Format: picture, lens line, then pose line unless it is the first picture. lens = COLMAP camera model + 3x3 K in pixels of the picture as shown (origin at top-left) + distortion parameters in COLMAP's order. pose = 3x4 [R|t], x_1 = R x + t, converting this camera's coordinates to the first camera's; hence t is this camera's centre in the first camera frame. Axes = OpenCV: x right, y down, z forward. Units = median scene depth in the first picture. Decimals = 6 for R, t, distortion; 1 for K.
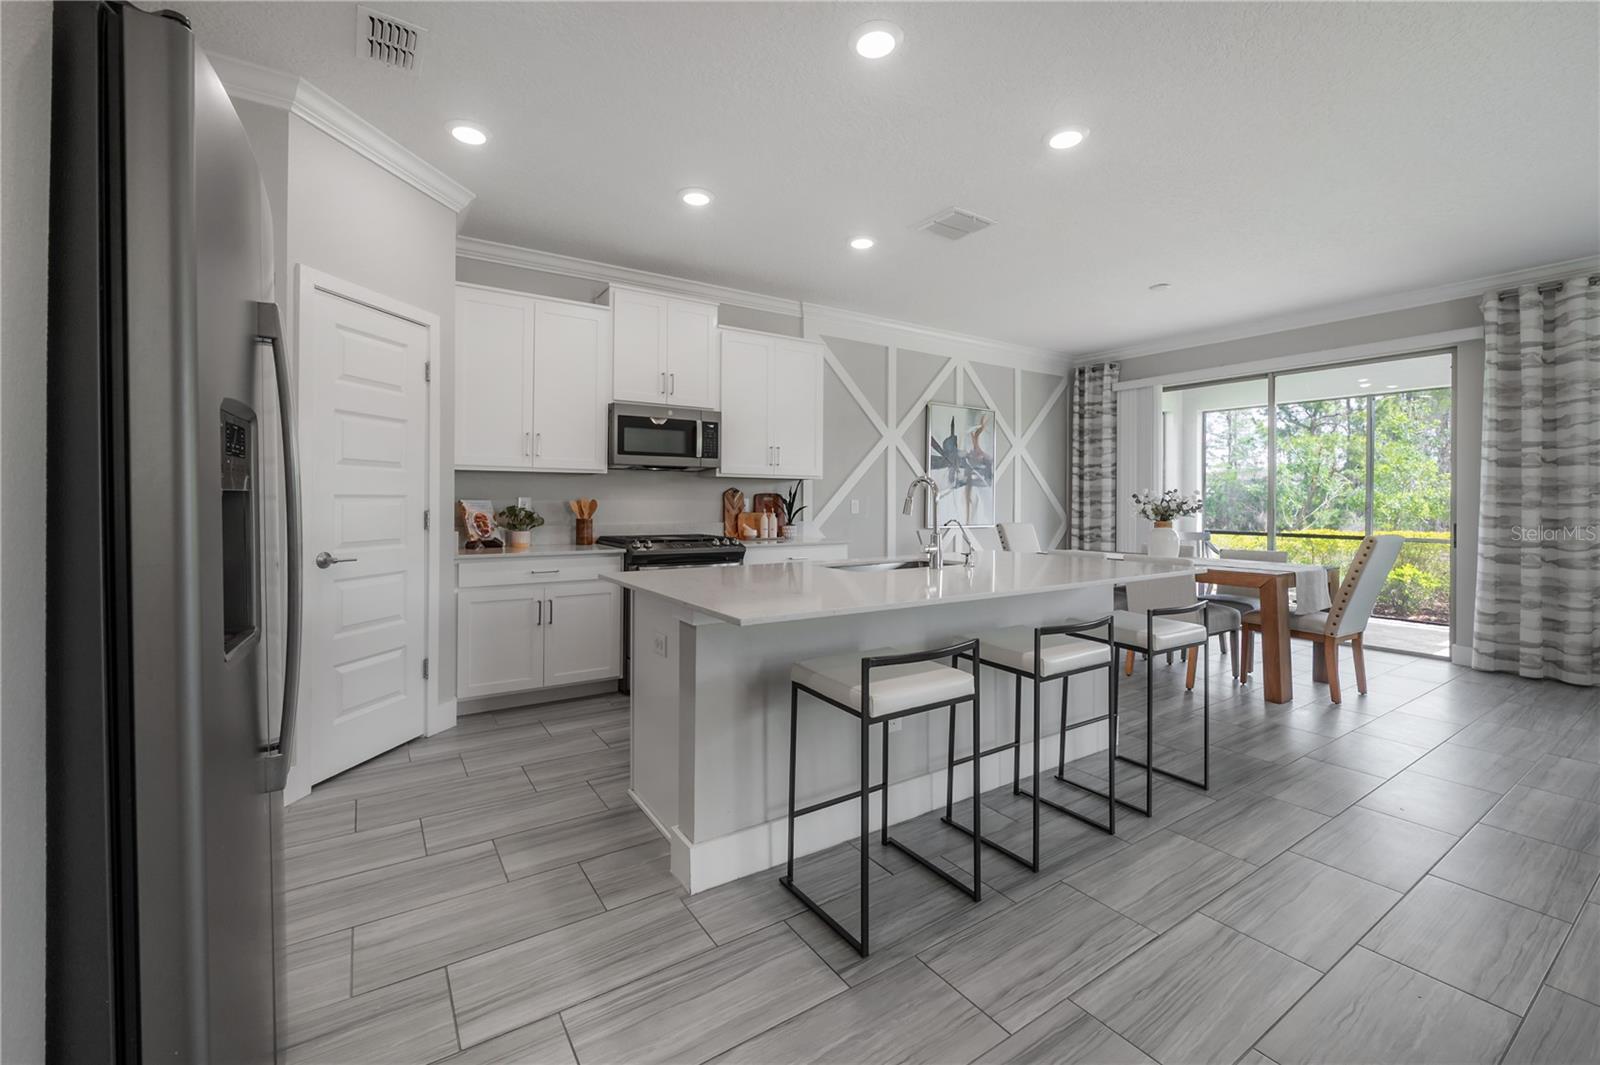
lens RADIAL K [[643.9, 0, 800.4], [0, 643.9, 507.7], [0, 0, 1]] dist [-0.001562, -0.000113]
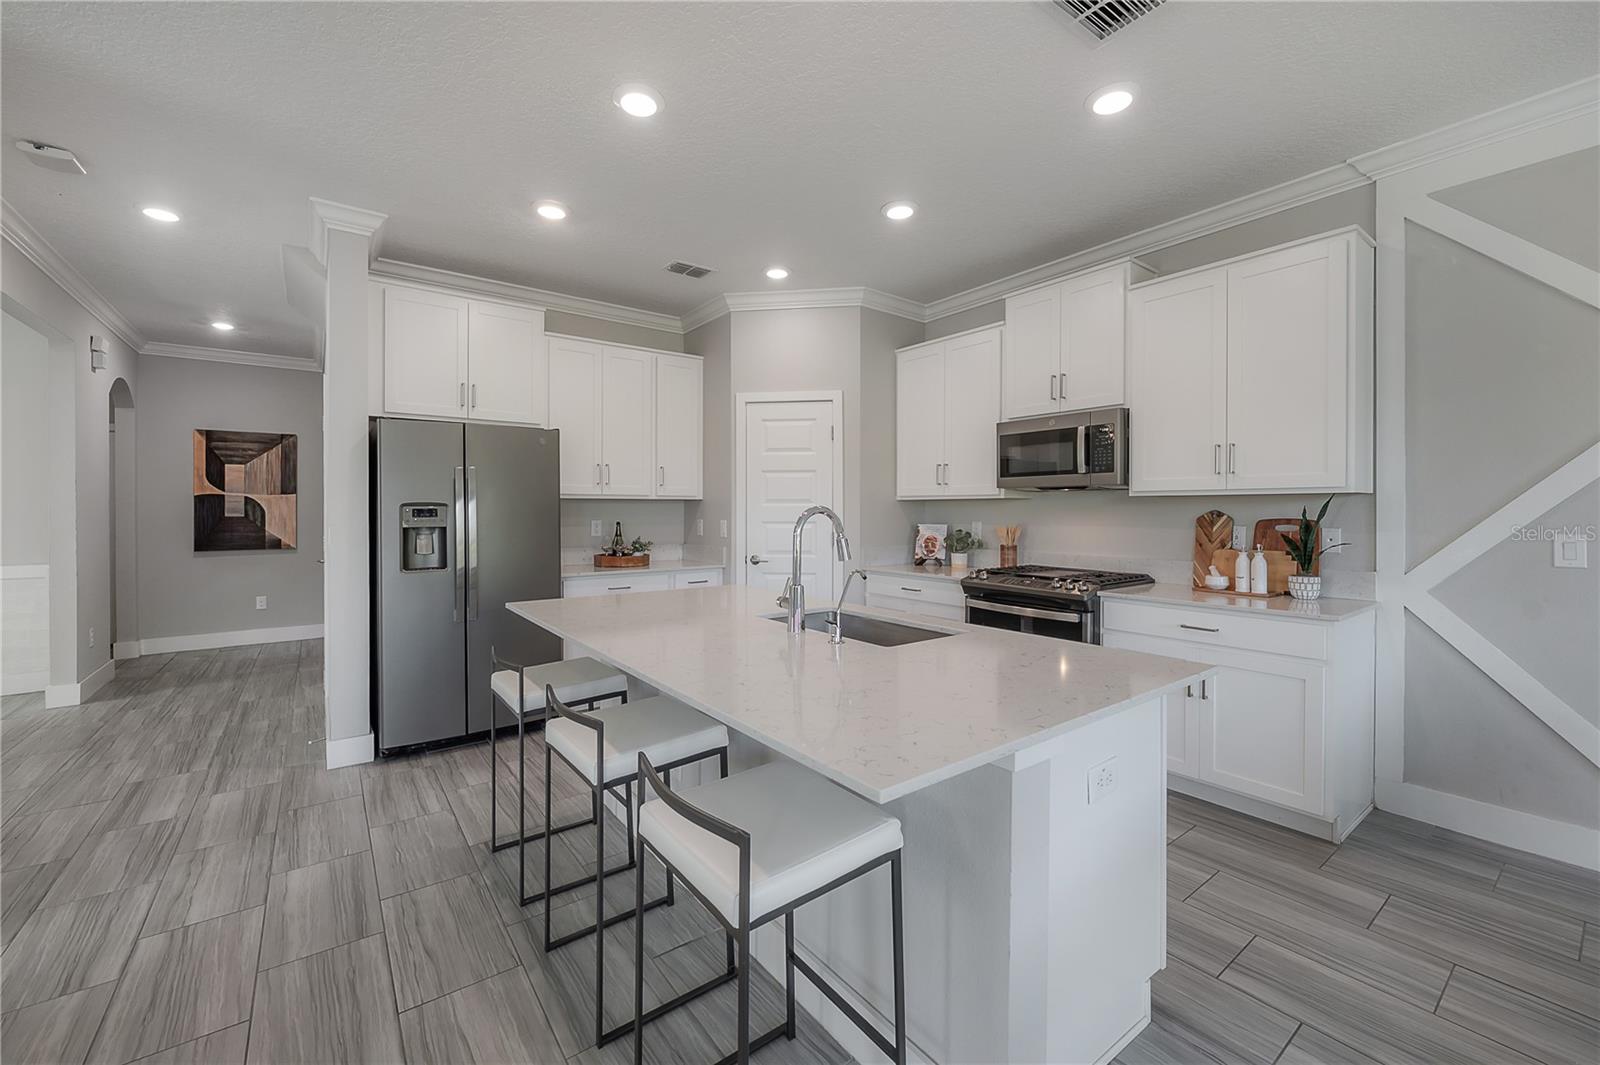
lens RADIAL K [[662.3, 0, 796.7], [0, 662.3, 520.0], [0, 0, 1]] dist [-0.007245, -0.000062]
pose [[0.055590, 0.009777, -0.998406, 0.534522], [-0.013596, 0.999867, 0.009035, -0.021166], [0.998361, 0.013072, 0.055716, 0.528868]]
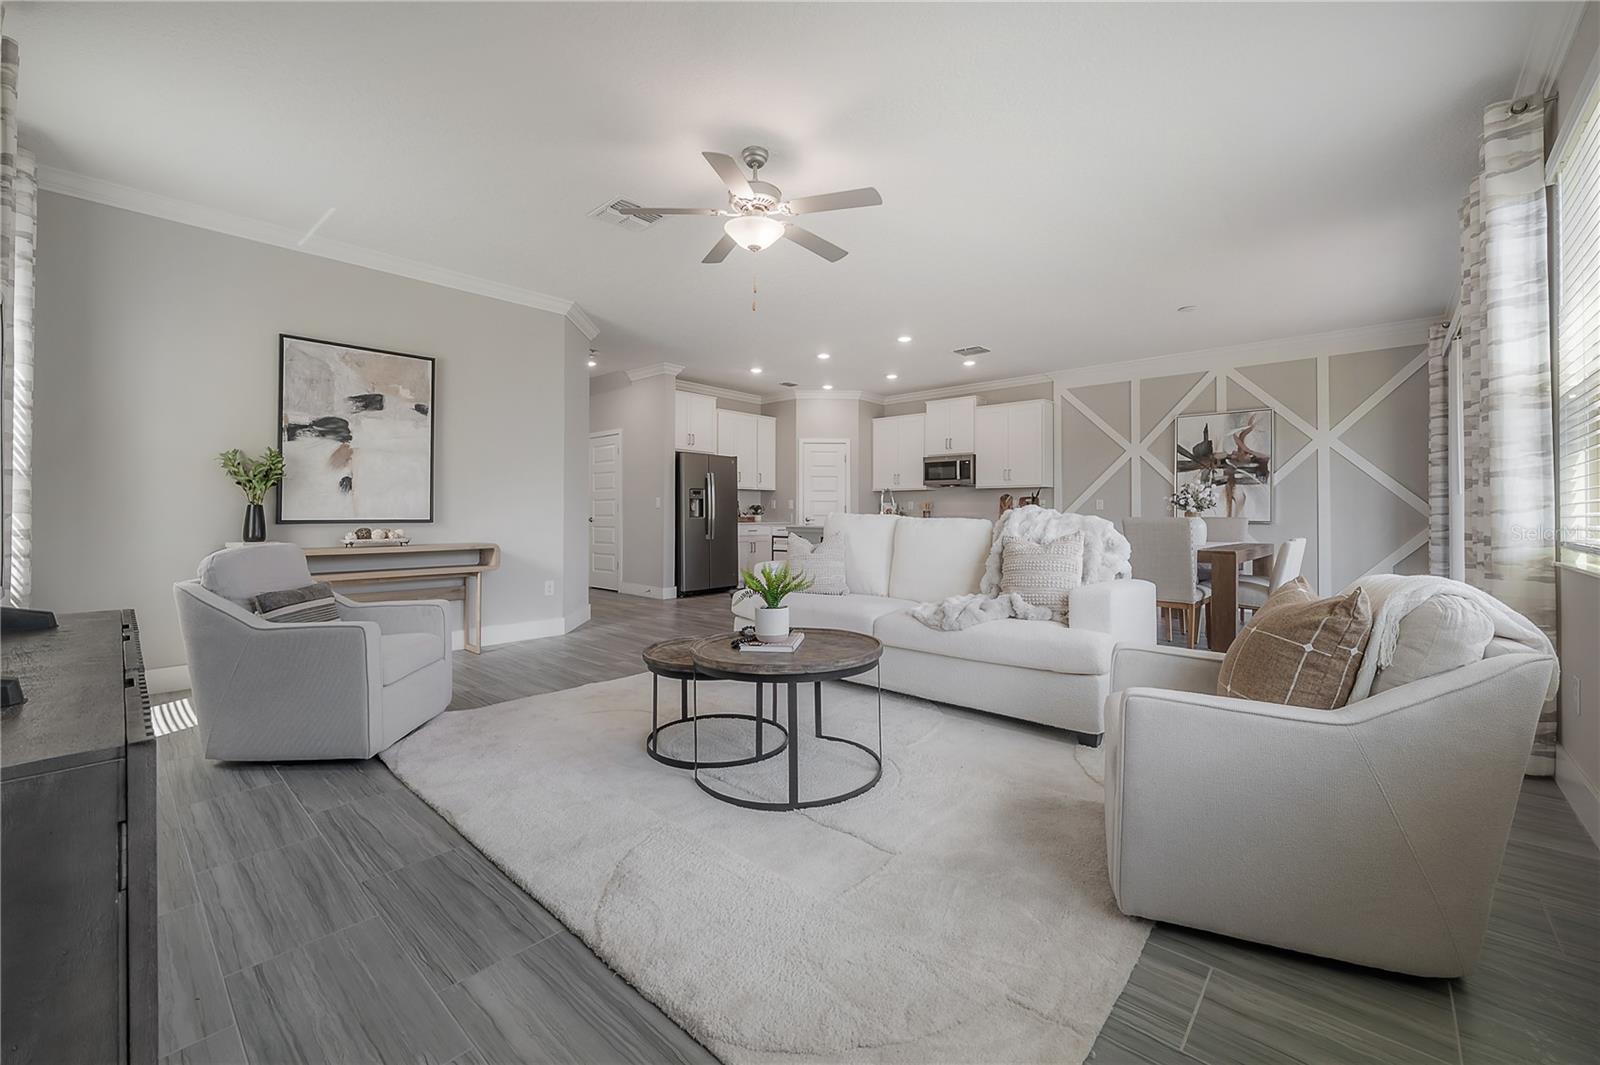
lens RADIAL K [[662.3, 0, 796.7], [0, 662.3, 520.0], [0, 0, 1]] dist [-0.007245, -0.000062]
pose [[0.240641, 0.002873, -0.970610, 1.448349], [-0.015095, 0.999886, -0.000783, 0.047081], [0.970497, 0.014840, 0.240657, 0.034682]]
